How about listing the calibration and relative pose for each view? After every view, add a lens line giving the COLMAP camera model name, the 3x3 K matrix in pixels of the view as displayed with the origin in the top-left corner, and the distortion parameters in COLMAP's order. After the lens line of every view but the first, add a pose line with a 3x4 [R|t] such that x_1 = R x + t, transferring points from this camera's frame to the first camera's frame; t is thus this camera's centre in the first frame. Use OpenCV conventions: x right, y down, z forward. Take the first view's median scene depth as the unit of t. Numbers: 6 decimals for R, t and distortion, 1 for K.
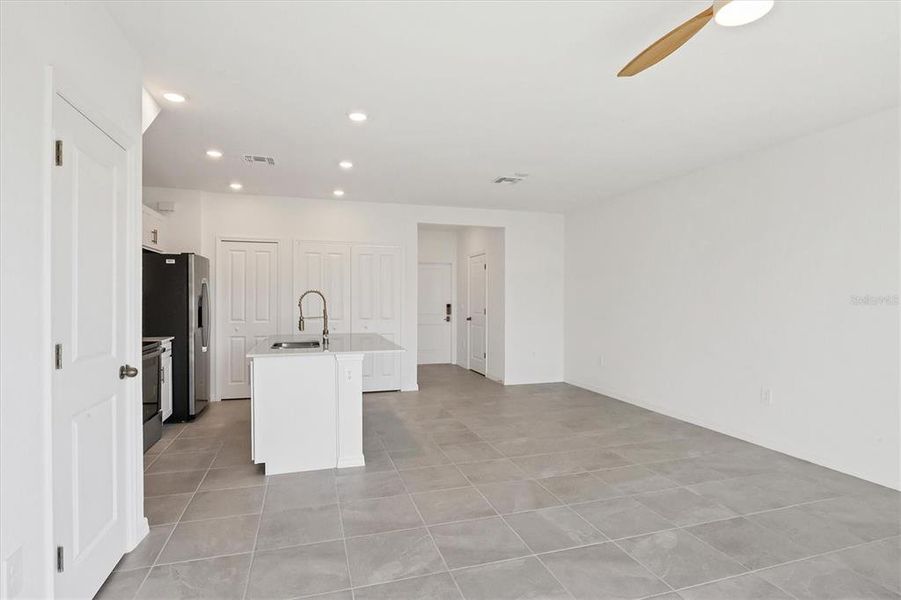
lens RADIAL K [[450.7, 0, 450.5], [0, 450.7, 300.0], [0, 0, 1]] dist [-0.009515, 0.000025]
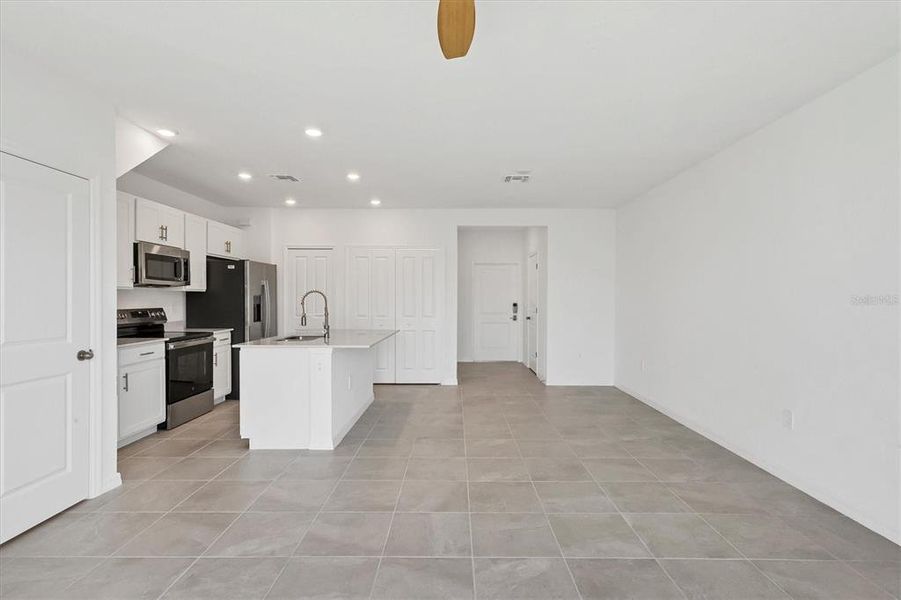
lens RADIAL K [[423.7, 0, 458.0], [0, 423.7, 298.5], [0, 0, 1]] dist [-0.001567, 0.012153]
pose [[0.955559, 0.001485, -0.294795, 0.337701], [-0.002400, 0.999993, -0.002743, 0.001373], [0.294789, 0.003329, 0.955556, 0.085862]]
